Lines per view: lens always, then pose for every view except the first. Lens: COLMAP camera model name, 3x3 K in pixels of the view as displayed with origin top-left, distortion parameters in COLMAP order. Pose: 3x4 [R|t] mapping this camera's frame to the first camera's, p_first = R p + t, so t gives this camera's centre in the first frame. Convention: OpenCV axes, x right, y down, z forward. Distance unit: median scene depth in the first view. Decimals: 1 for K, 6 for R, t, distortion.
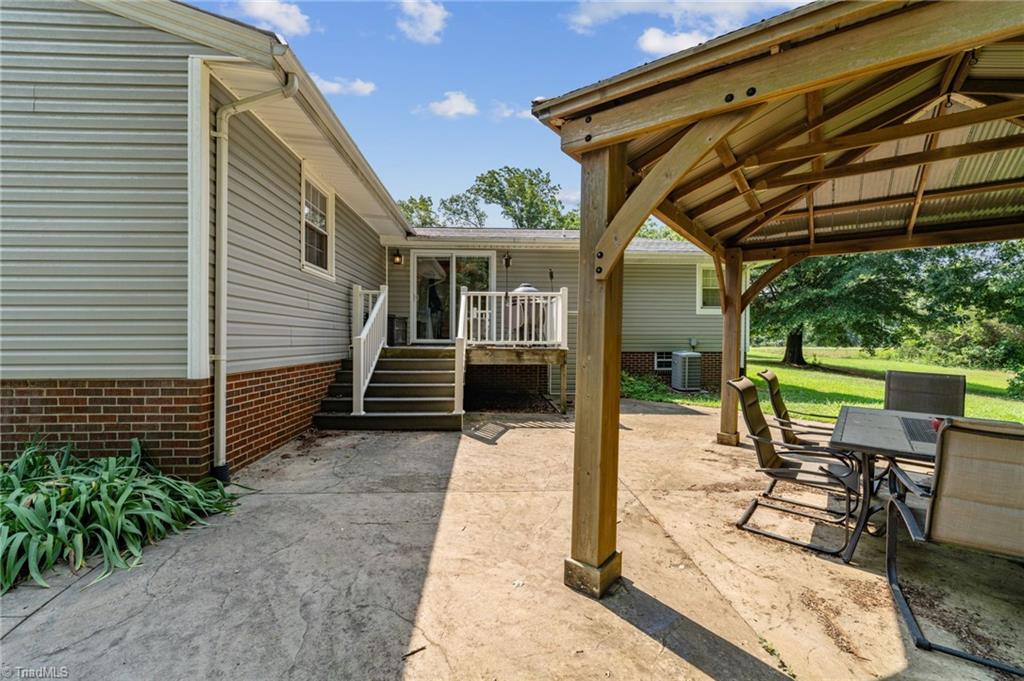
lens RADIAL K [[420.8, 0, 514.6], [0, 420.8, 337.6], [0, 0, 1]] dist [0.000171, 0.000217]
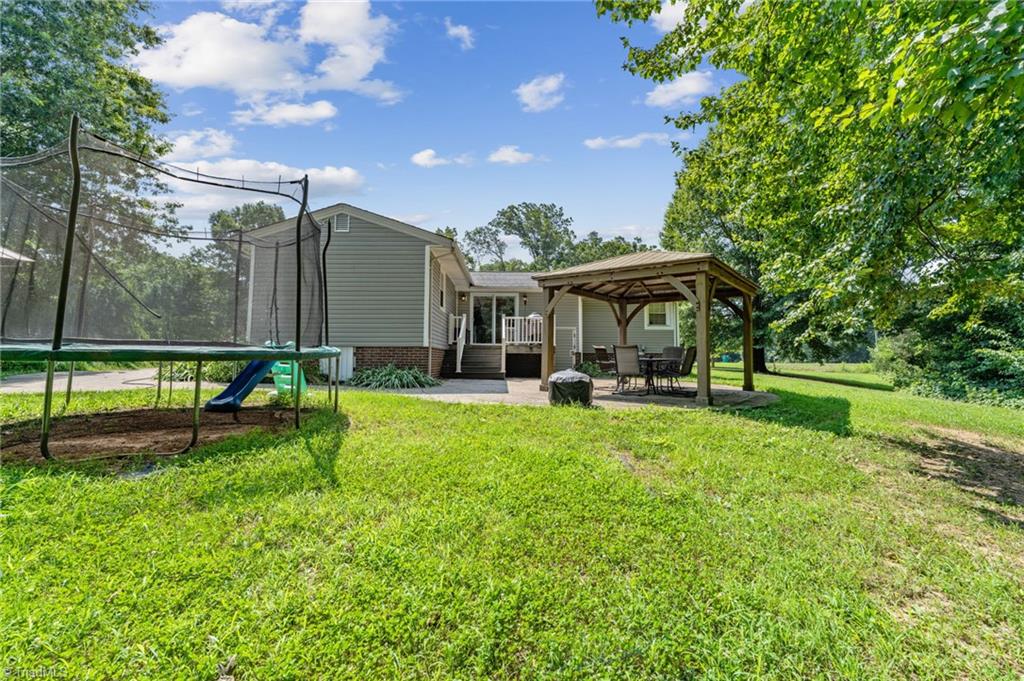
lens RADIAL K [[420.8, 0, 514.6], [0, 420.8, 337.6], [0, 0, 1]] dist [0.000171, 0.000217]
pose [[0.999130, -0.000843, -0.041686, 0.001829], [-0.001156, 0.998852, -0.047893, 0.009780], [0.041679, 0.047899, 0.997982, -0.114701]]
